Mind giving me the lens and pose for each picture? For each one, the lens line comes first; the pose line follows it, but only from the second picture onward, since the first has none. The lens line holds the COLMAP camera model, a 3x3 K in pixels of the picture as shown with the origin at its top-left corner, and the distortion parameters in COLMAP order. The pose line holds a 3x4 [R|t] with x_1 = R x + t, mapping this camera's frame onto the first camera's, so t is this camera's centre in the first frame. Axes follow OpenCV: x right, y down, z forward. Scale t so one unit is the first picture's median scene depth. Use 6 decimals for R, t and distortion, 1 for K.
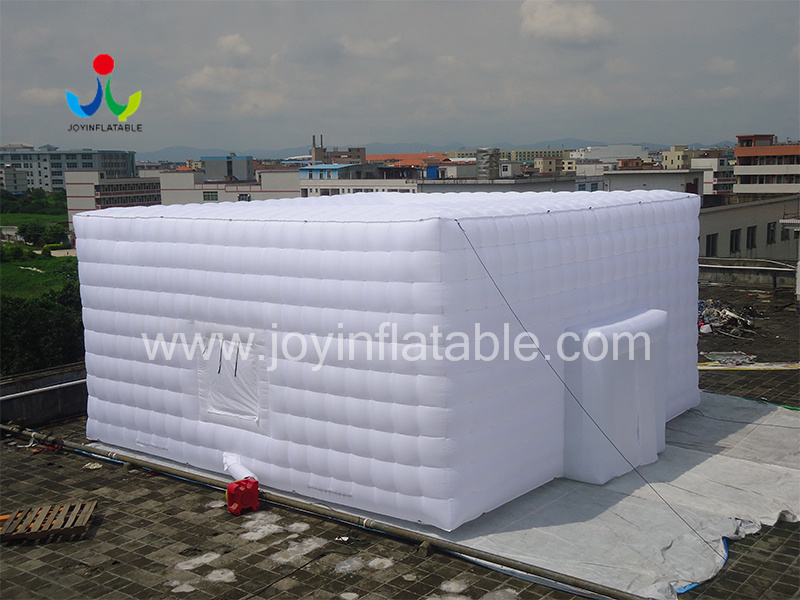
lens RADIAL K [[943.7, 0, 390.9], [0, 943.7, 298.4], [0, 0, 1]] dist [0.103486, -0.056787]
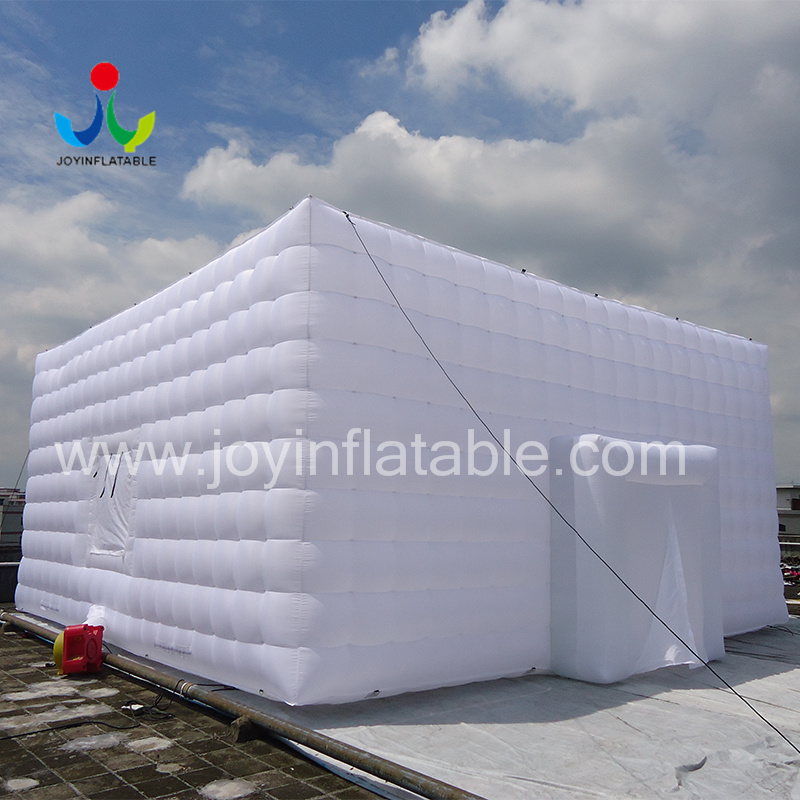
lens RADIAL K [[749.1, 0, 387.2], [0, 749.1, 388.2], [0, 0, 1]] dist [-0.006661, 0.004796]
pose [[0.981481, 0.003651, -0.191526, 0.178302], [-0.060149, 0.955127, -0.290027, 0.167936], [0.181872, 0.296175, 0.937658, 0.468015]]
